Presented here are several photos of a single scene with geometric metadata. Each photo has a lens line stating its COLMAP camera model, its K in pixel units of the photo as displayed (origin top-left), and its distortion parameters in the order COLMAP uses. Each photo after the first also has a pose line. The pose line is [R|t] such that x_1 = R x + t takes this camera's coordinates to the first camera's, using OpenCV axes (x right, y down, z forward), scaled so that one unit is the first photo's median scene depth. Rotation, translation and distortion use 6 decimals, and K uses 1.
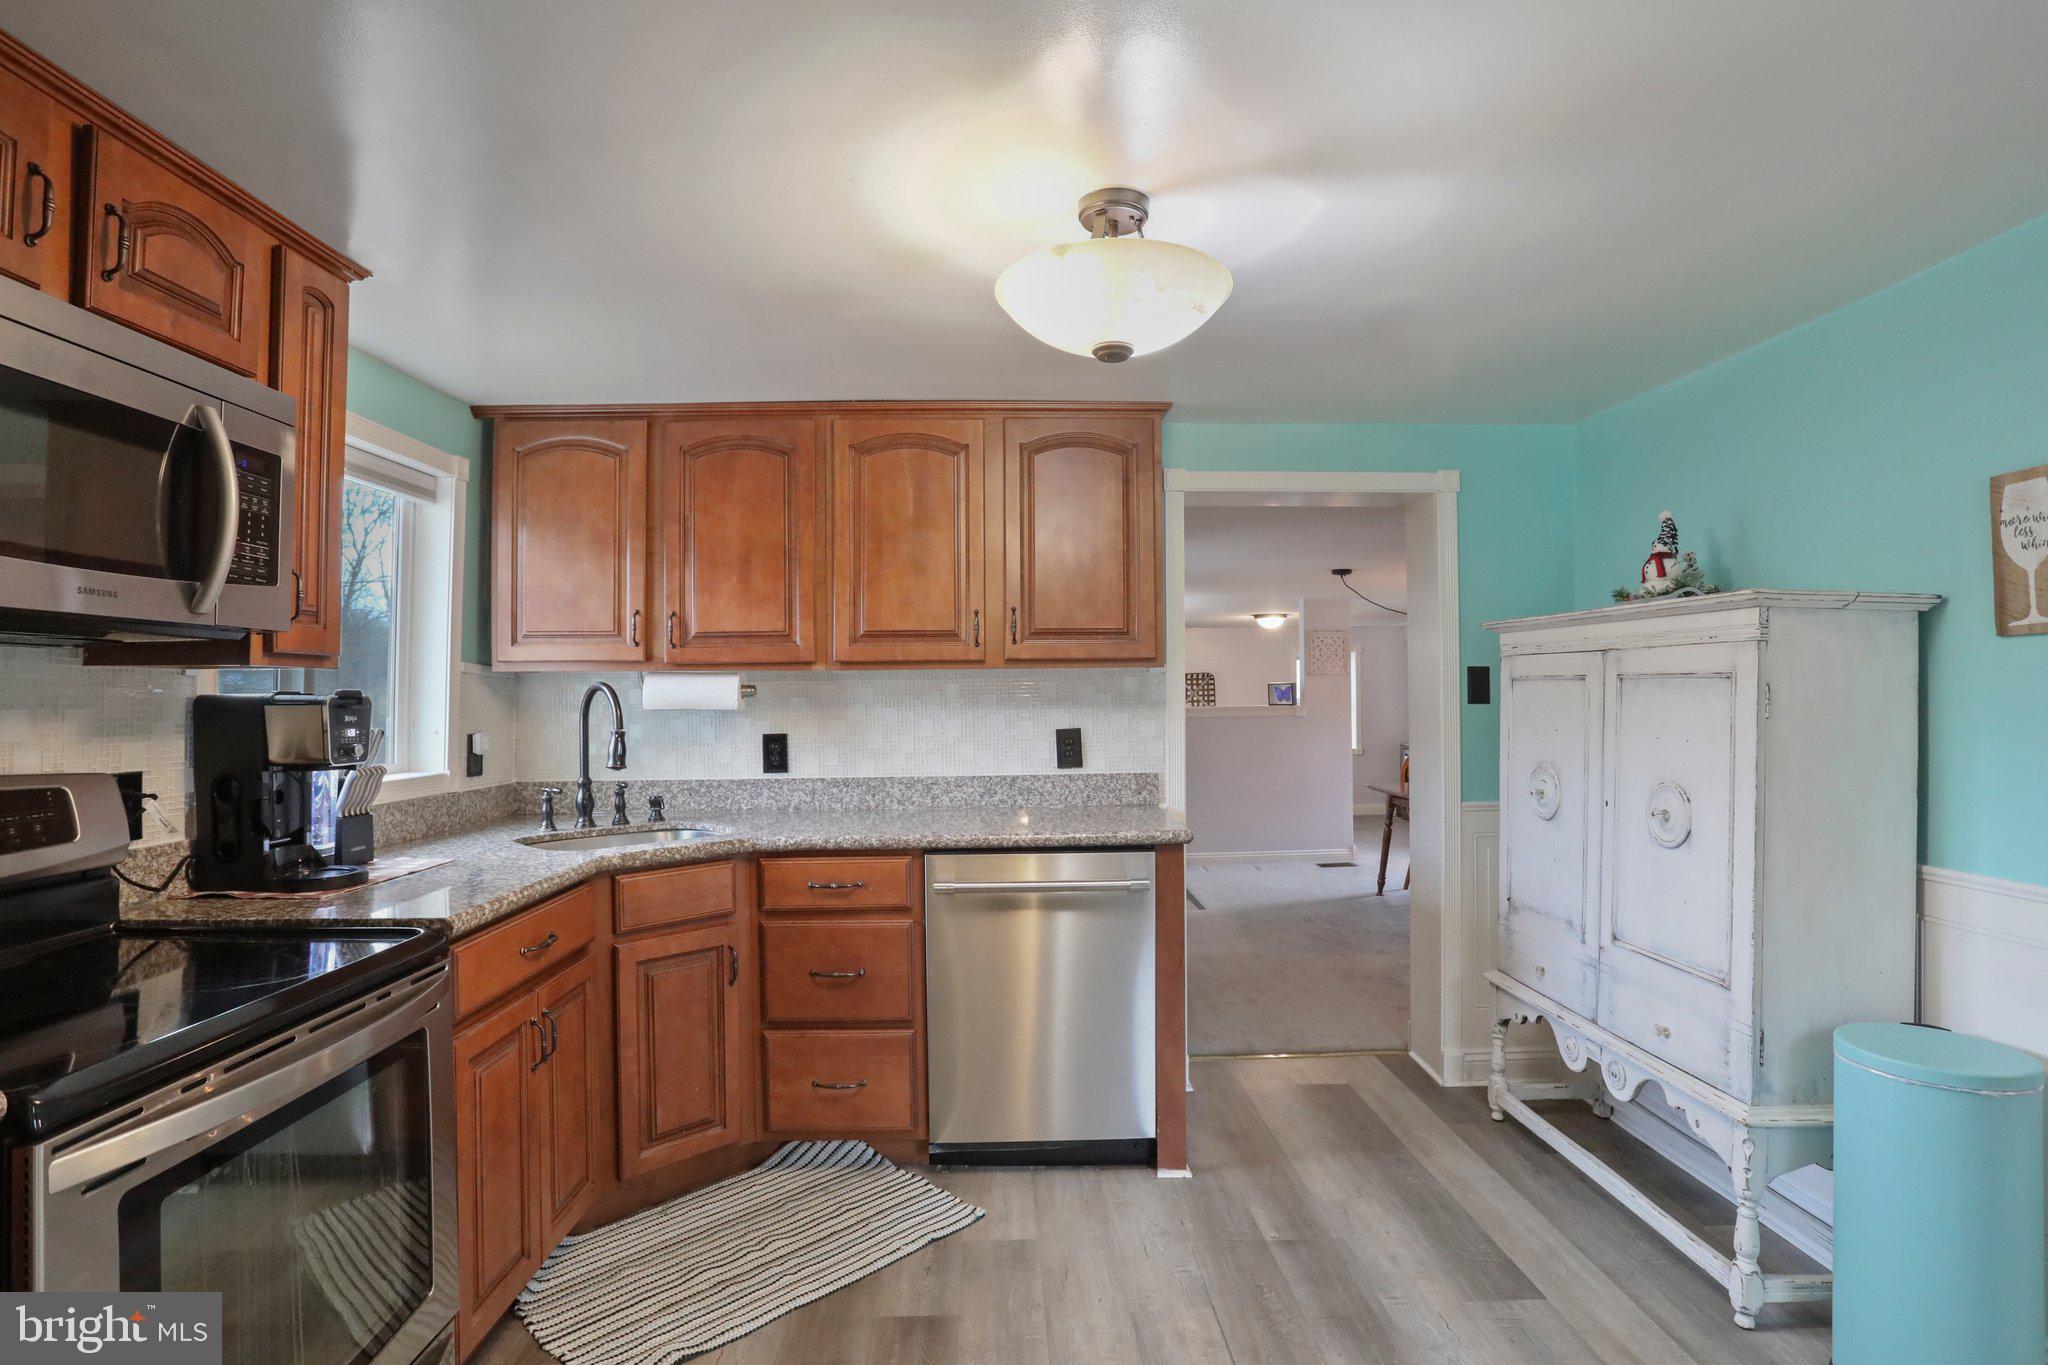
lens RADIAL K [[1167.0, 0, 1024.0], [0, 1167.0, 682.5], [0, 0, 1]] dist [-0.002173, 0.000058]
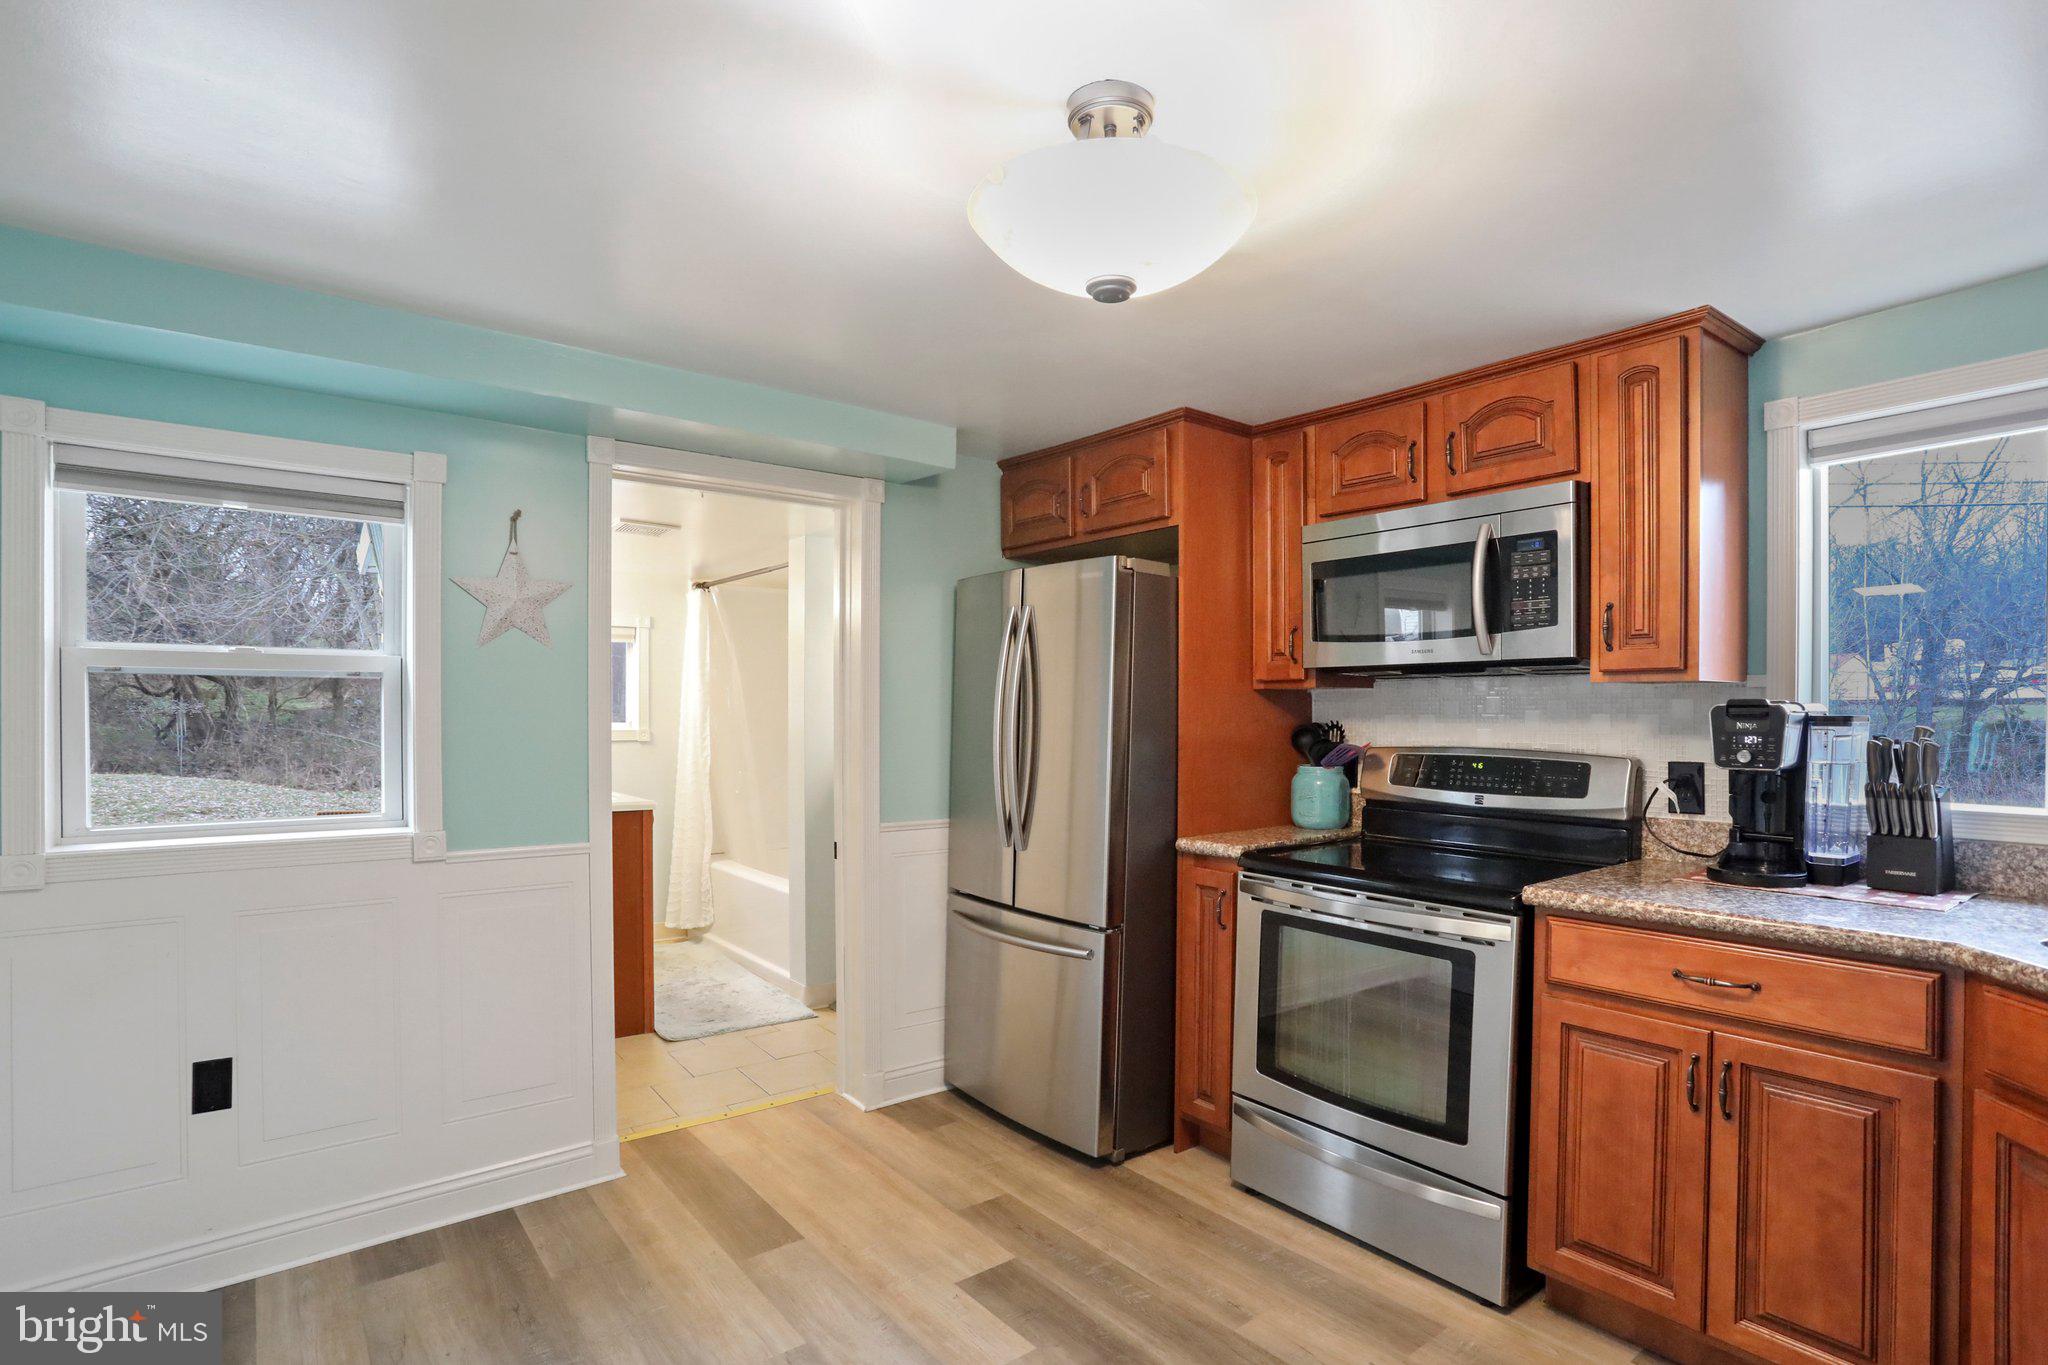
lens RADIAL K [[1004.9, 0, 1023.0], [0, 1004.9, 716.3], [0, 0, 1]] dist [-0.029450, 0.000334]
pose [[-0.800053, 0.011641, -0.599816, 0.520337], [0.011212, 0.999927, 0.004452, 0.010992], [0.599824, -0.003163, -0.800126, 1.437074]]
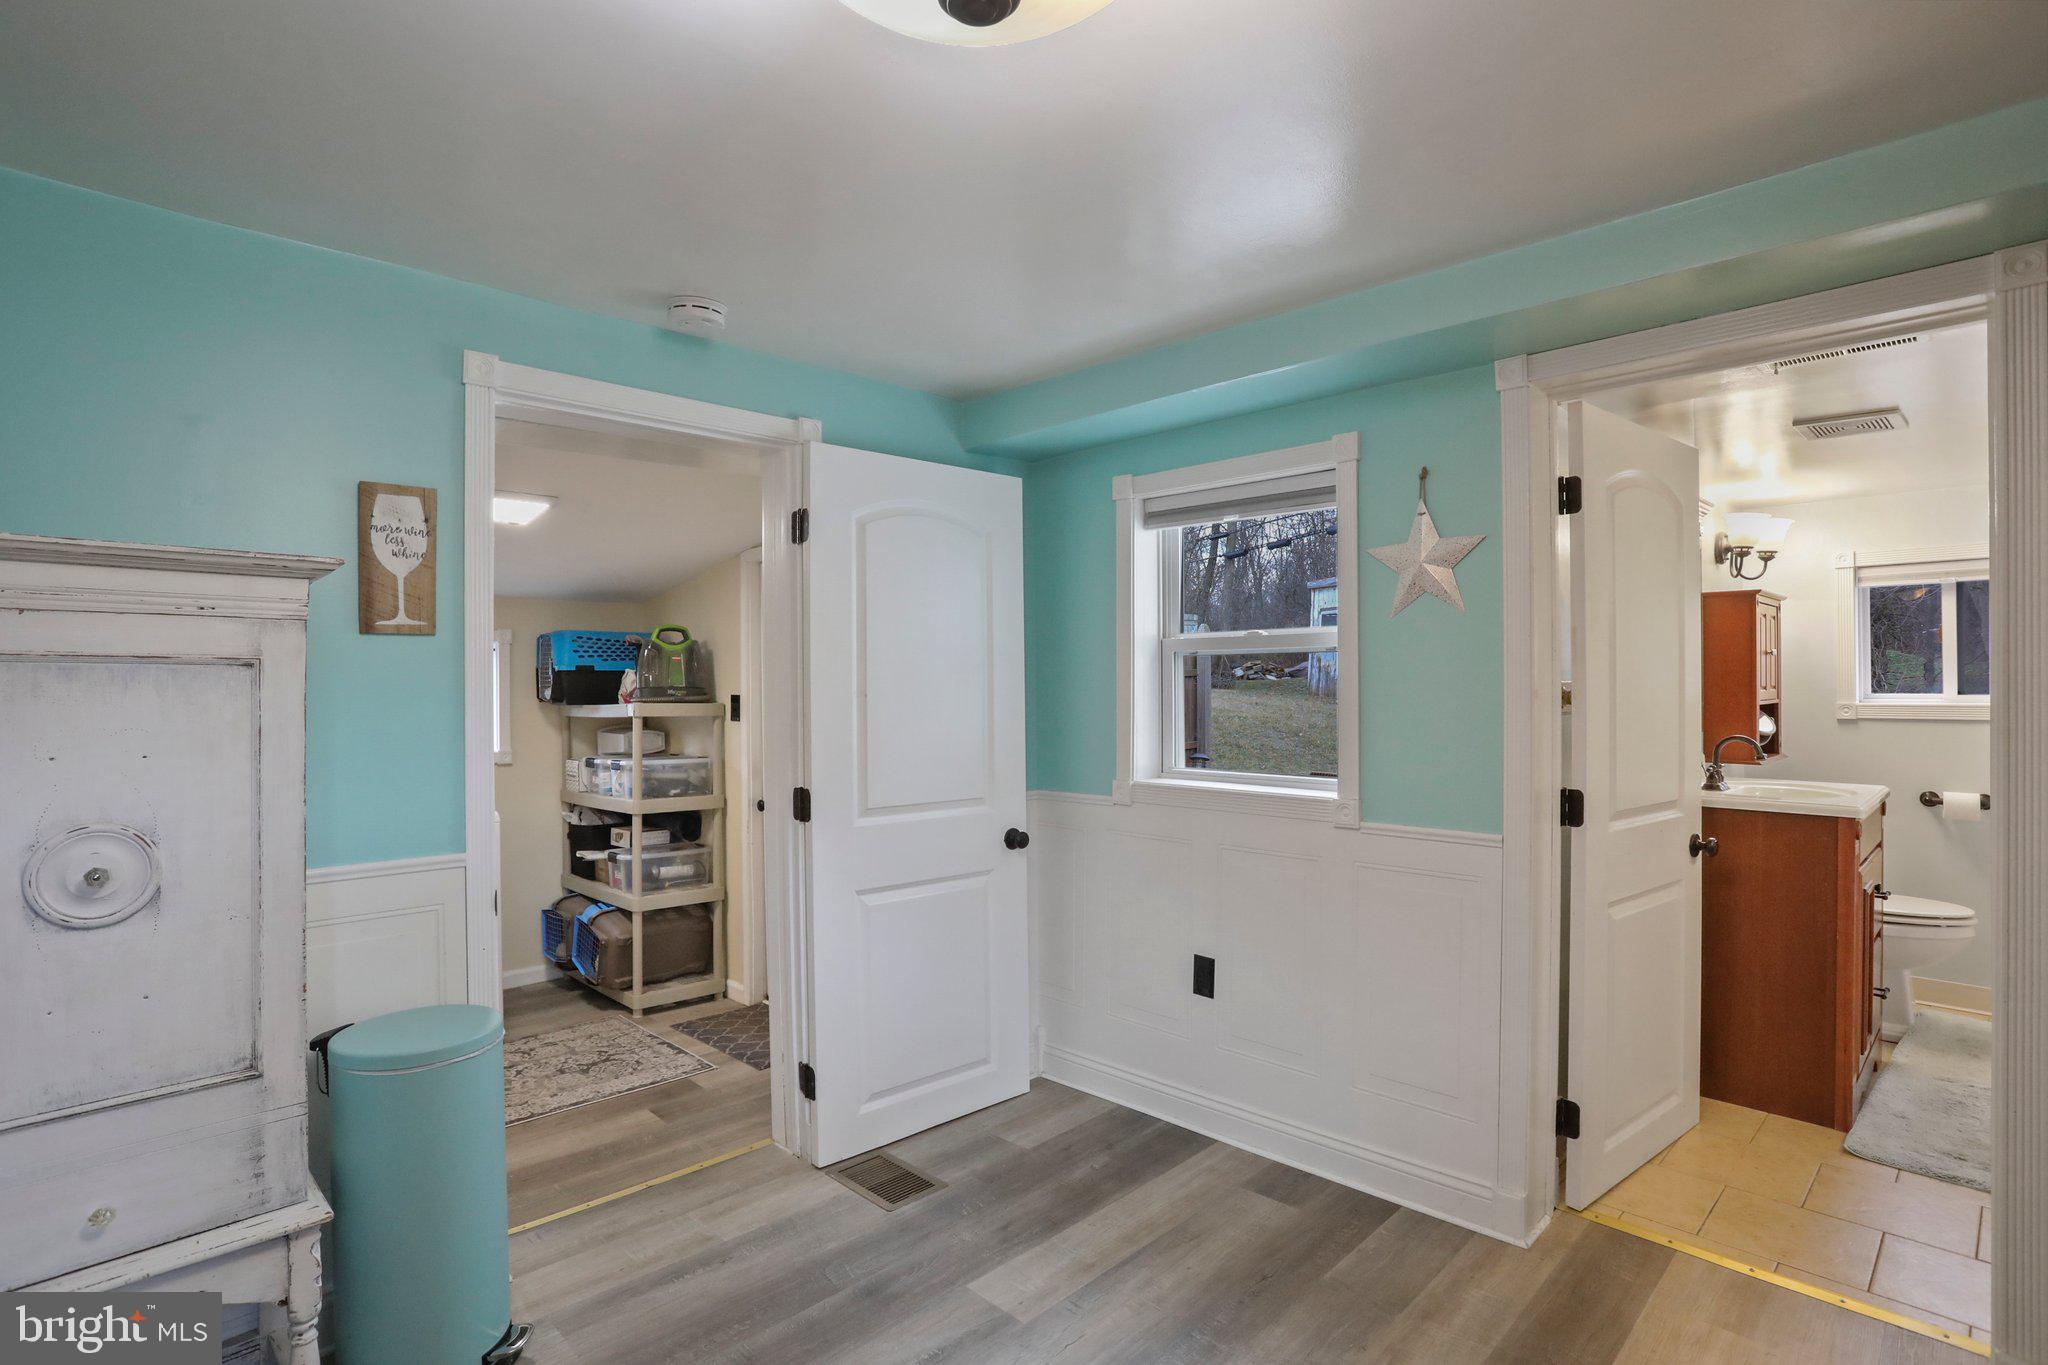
lens RADIAL K [[996.8, 0, 1024.0], [0, 996.8, 682.5], [0, 0, 1]] dist [-0.023453, 0.001279]
pose [[-0.699679, 0.009123, 0.714399, -0.222605], [-0.000090, 0.999917, -0.012858, 0.016753], [-0.714457, -0.009061, -0.699621, 1.210866]]
